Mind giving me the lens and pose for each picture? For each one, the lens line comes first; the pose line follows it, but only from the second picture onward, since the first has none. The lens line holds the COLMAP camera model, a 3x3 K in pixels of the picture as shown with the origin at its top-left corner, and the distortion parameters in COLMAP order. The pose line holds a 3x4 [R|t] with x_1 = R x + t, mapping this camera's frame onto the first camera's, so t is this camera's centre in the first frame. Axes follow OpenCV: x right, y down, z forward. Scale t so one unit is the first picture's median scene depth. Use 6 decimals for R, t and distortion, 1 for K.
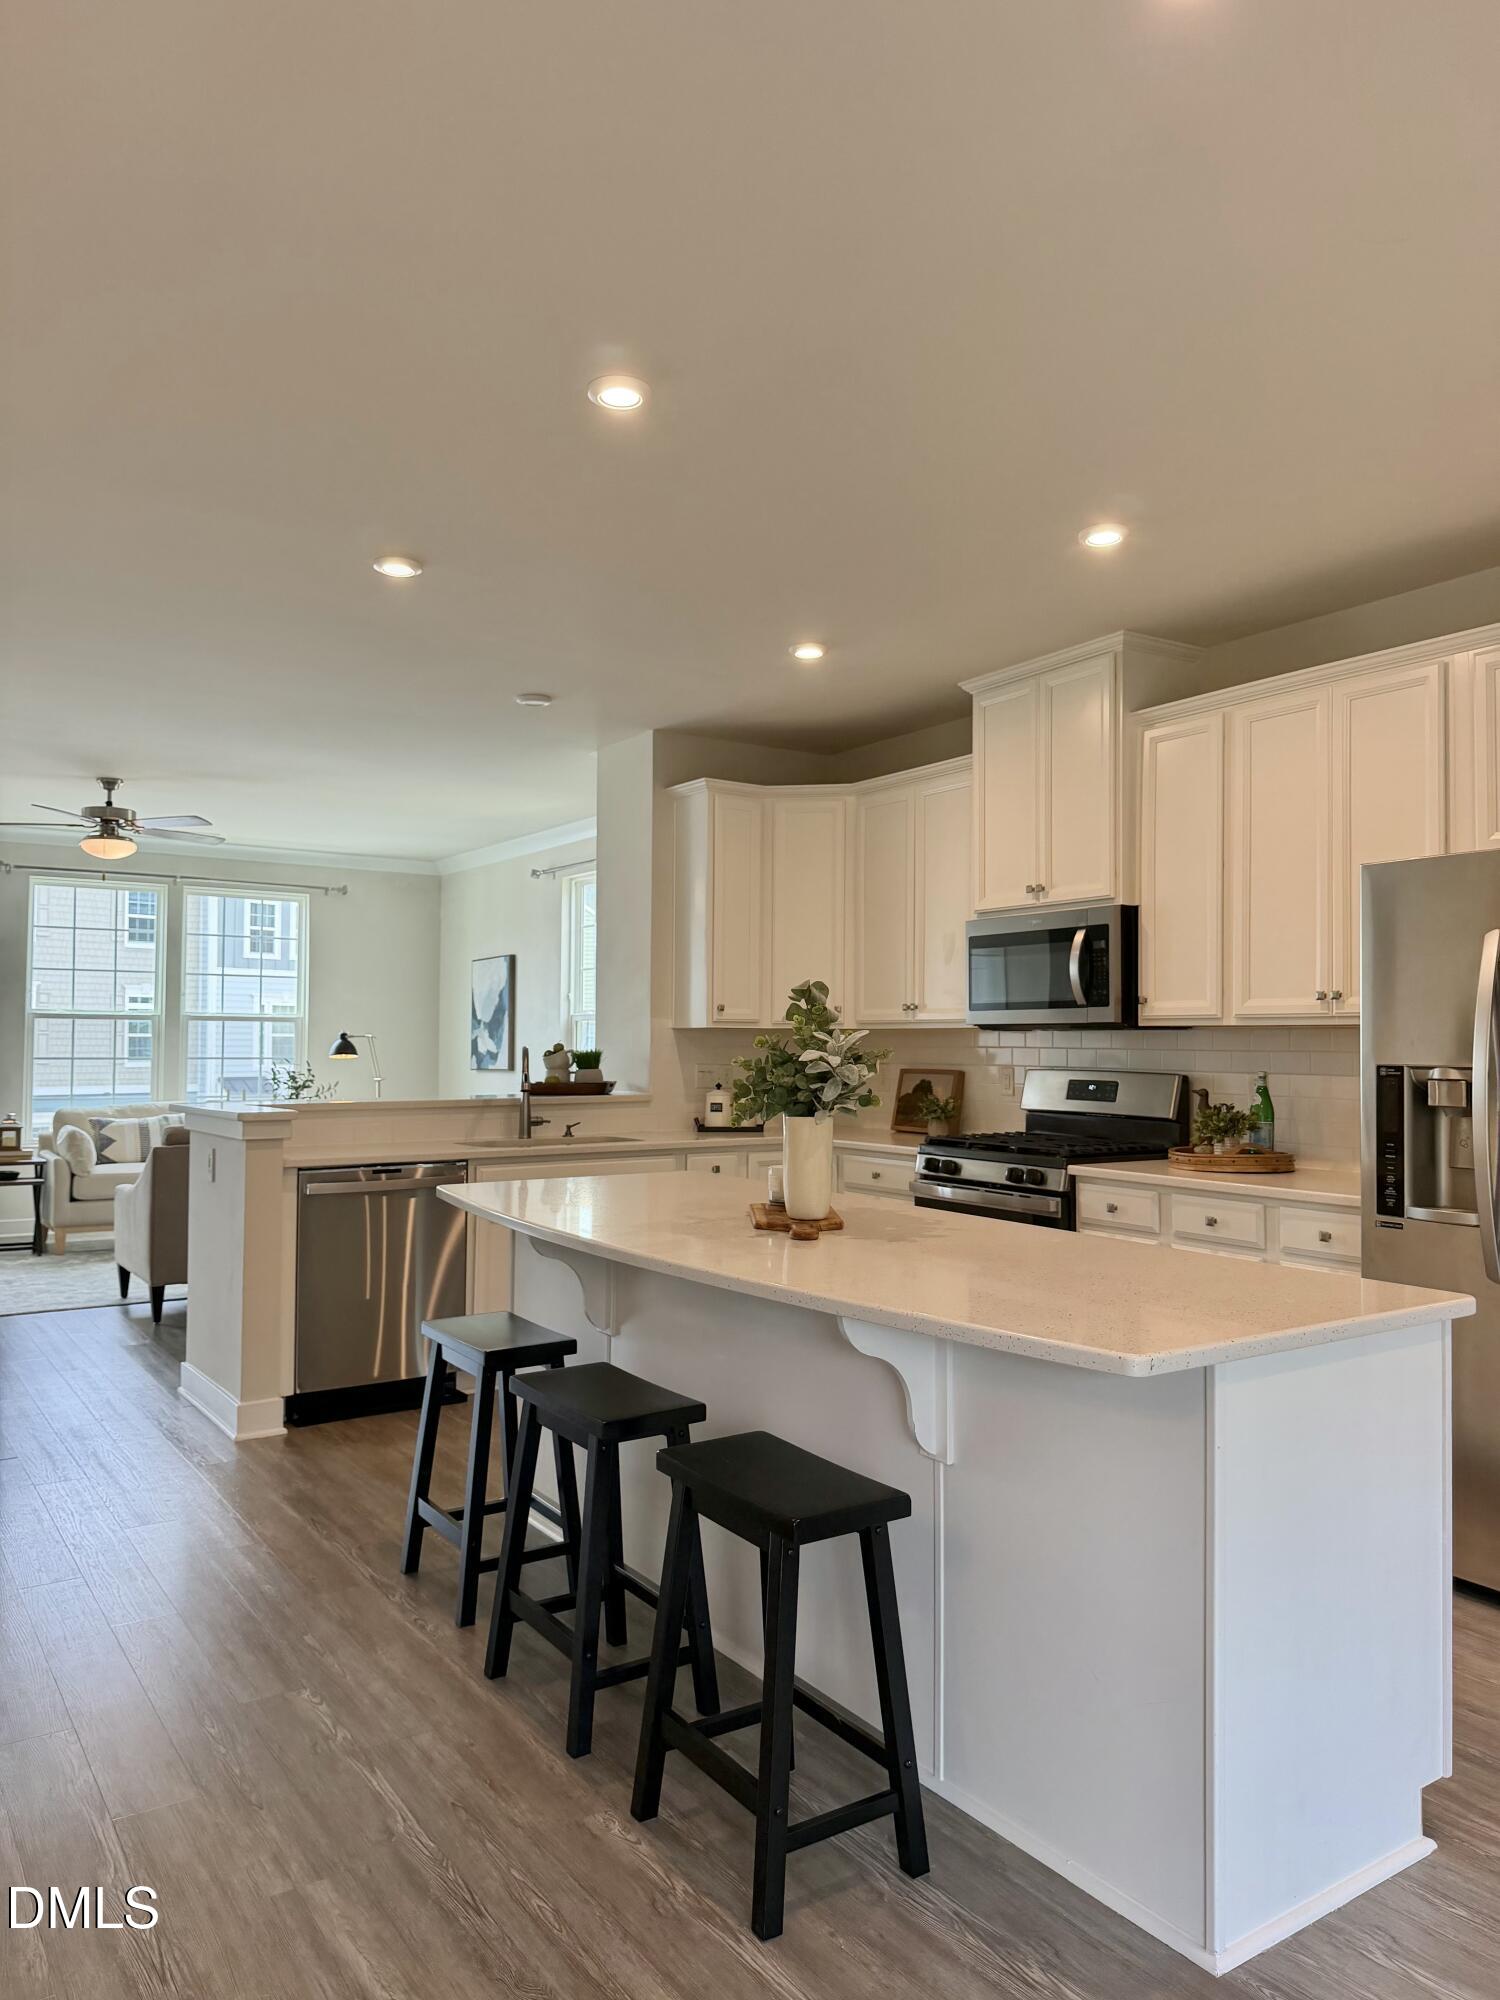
lens RADIAL K [[1391.3, 0, 756.6], [0, 1391.3, 1005.6], [0, 0, 1]] dist [0.087618, -0.166645]
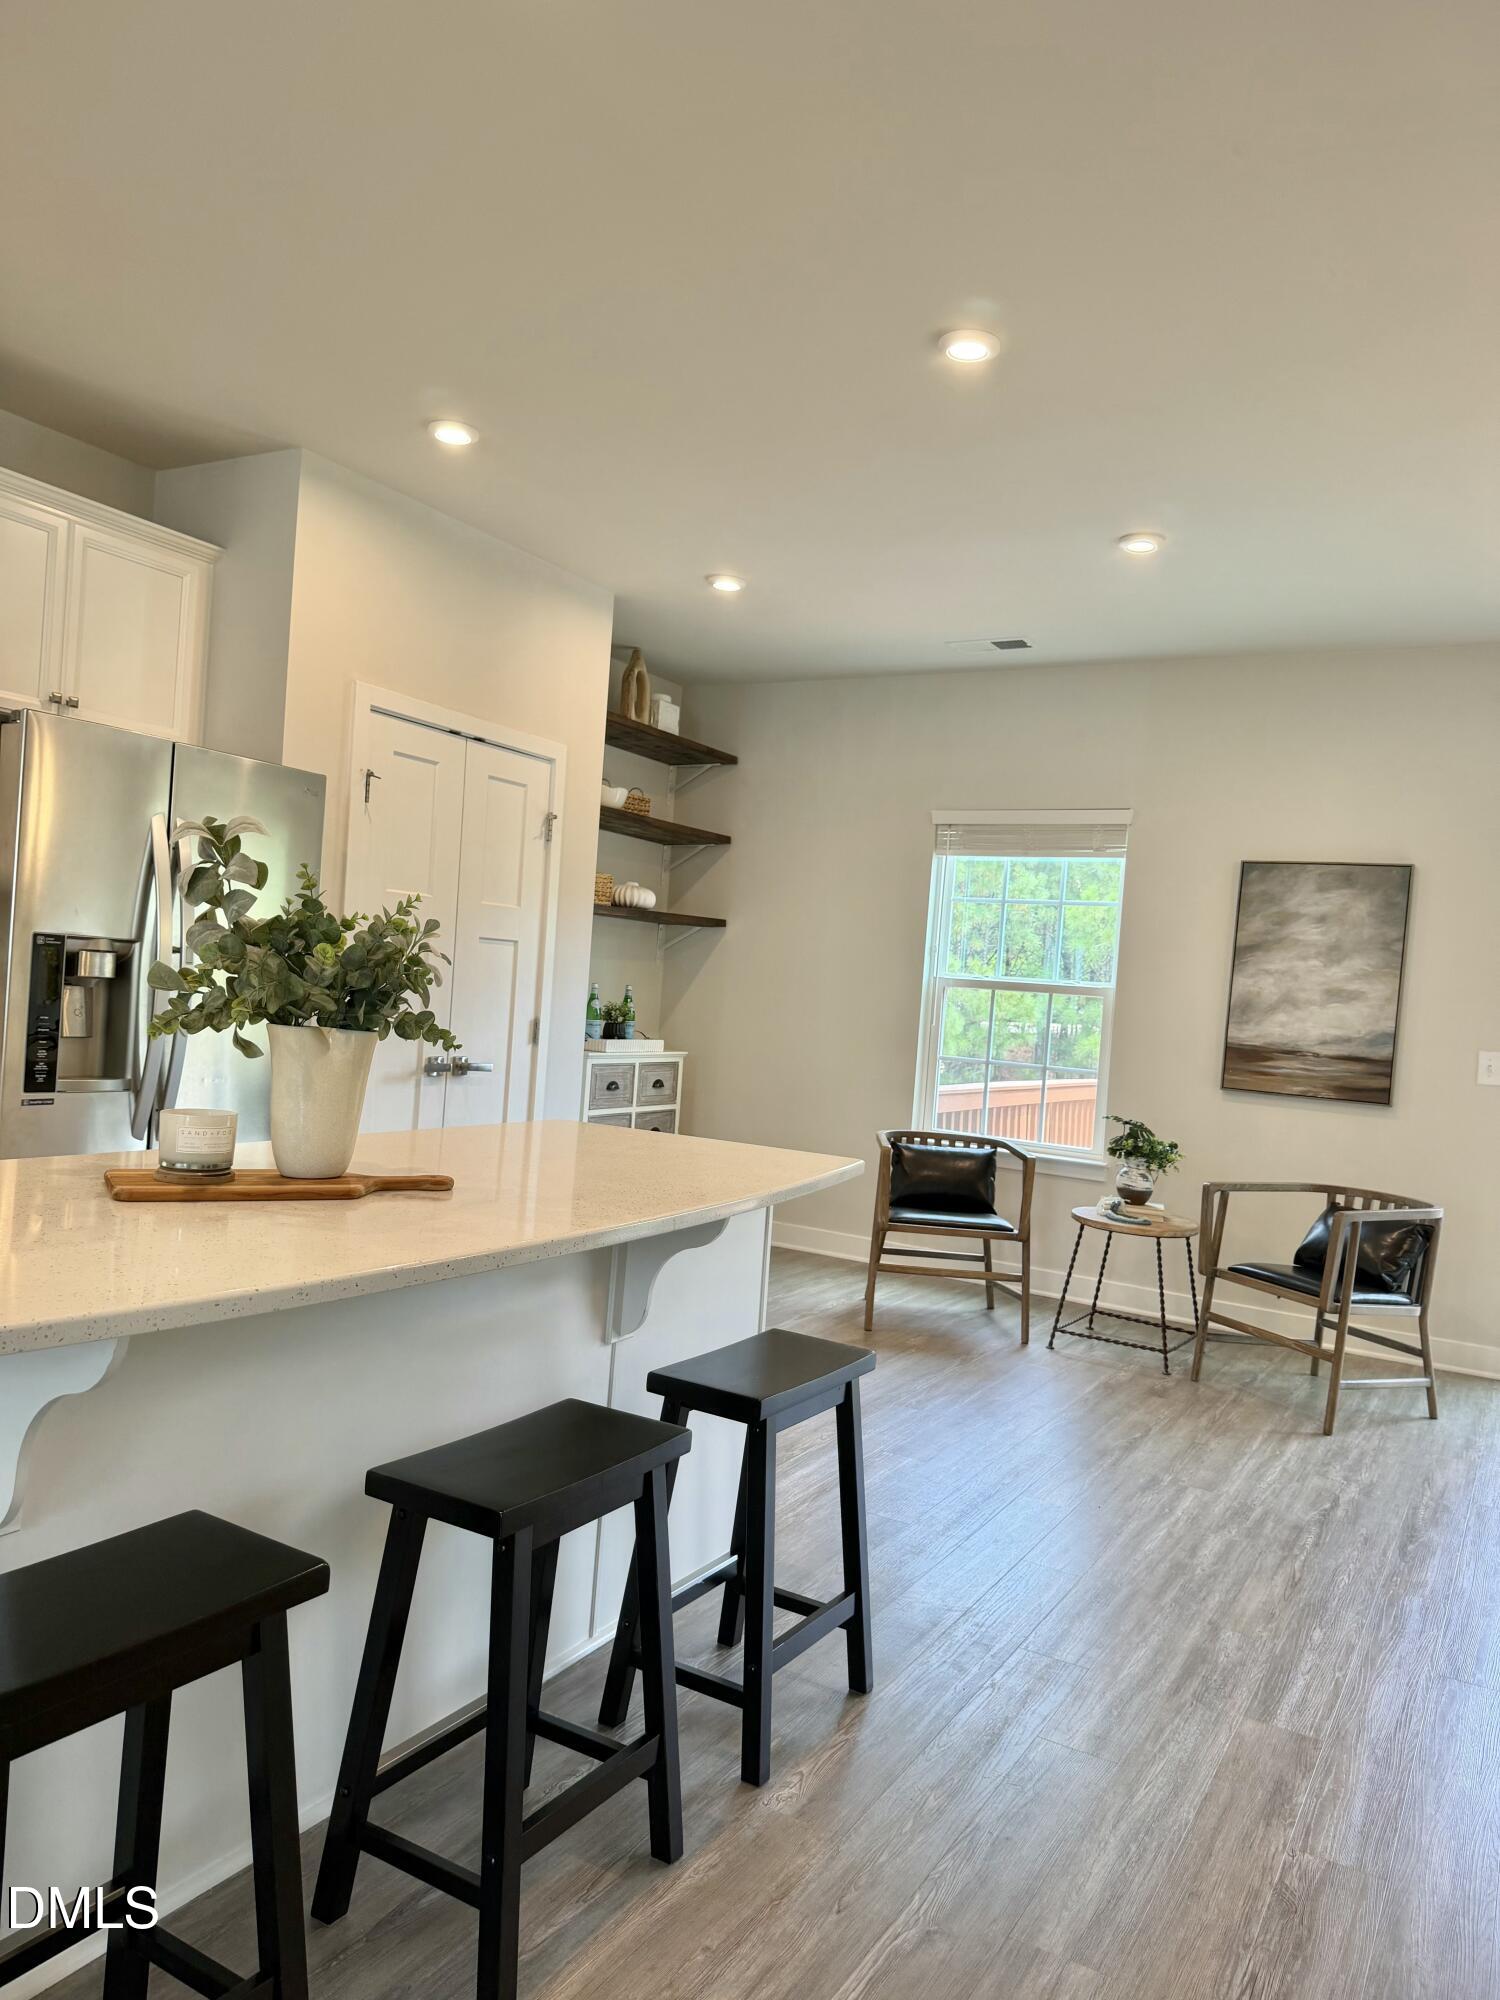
lens RADIAL K [[1385.9, 0, 754.7], [0, 1385.9, 1027.7], [0, 0, 1]] dist [0.096393, -0.172807]
pose [[-0.431997, -0.064416, 0.899572, -0.408838], [-0.098671, 0.994834, 0.023853, 0.024185], [-0.896461, -0.078457, -0.436121, 0.663341]]
